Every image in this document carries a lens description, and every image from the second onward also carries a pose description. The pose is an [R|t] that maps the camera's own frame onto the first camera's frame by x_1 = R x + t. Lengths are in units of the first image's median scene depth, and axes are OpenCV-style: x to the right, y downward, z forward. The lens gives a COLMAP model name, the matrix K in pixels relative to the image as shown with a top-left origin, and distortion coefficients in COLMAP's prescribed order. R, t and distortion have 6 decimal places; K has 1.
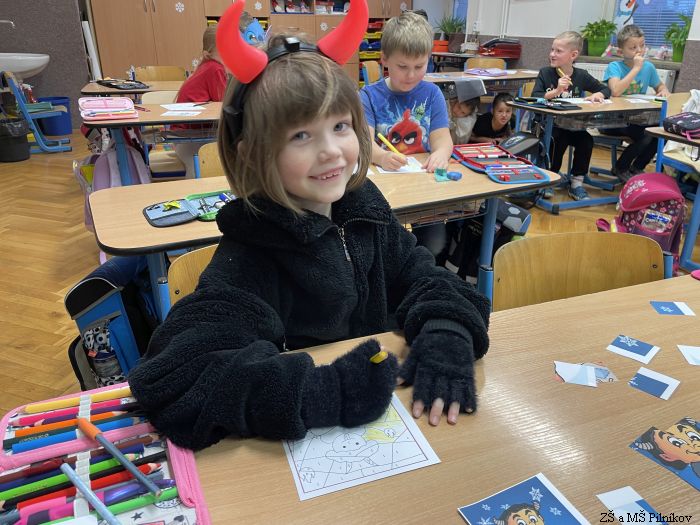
lens RADIAL K [[535.2, 0, 356.4], [0, 535.2, 259.3], [0, 0, 1]] dist [0.077044, -0.113049]
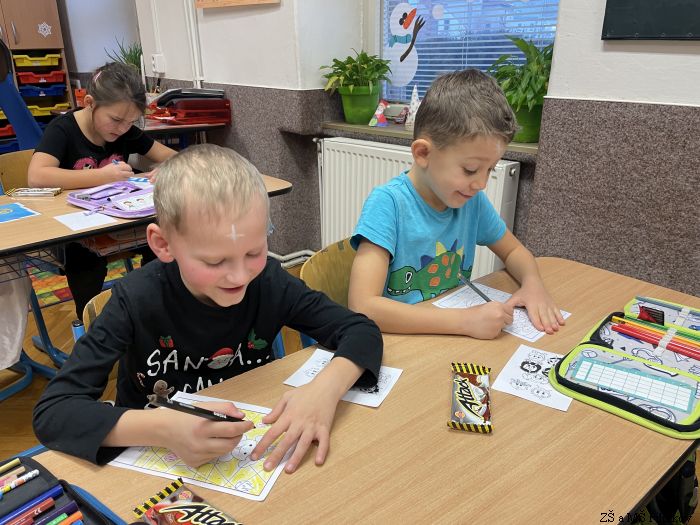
lens RADIAL K [[535.2, 0, 355.8], [0, 535.2, 257.1], [0, 0, 1]] dist [0.077044, -0.113049]
pose [[0.939966, -0.135089, 0.313393, 0.263062], [0.148143, 0.988800, -0.018102, -0.242357], [-0.307438, 0.063442, 0.949451, 0.529527]]
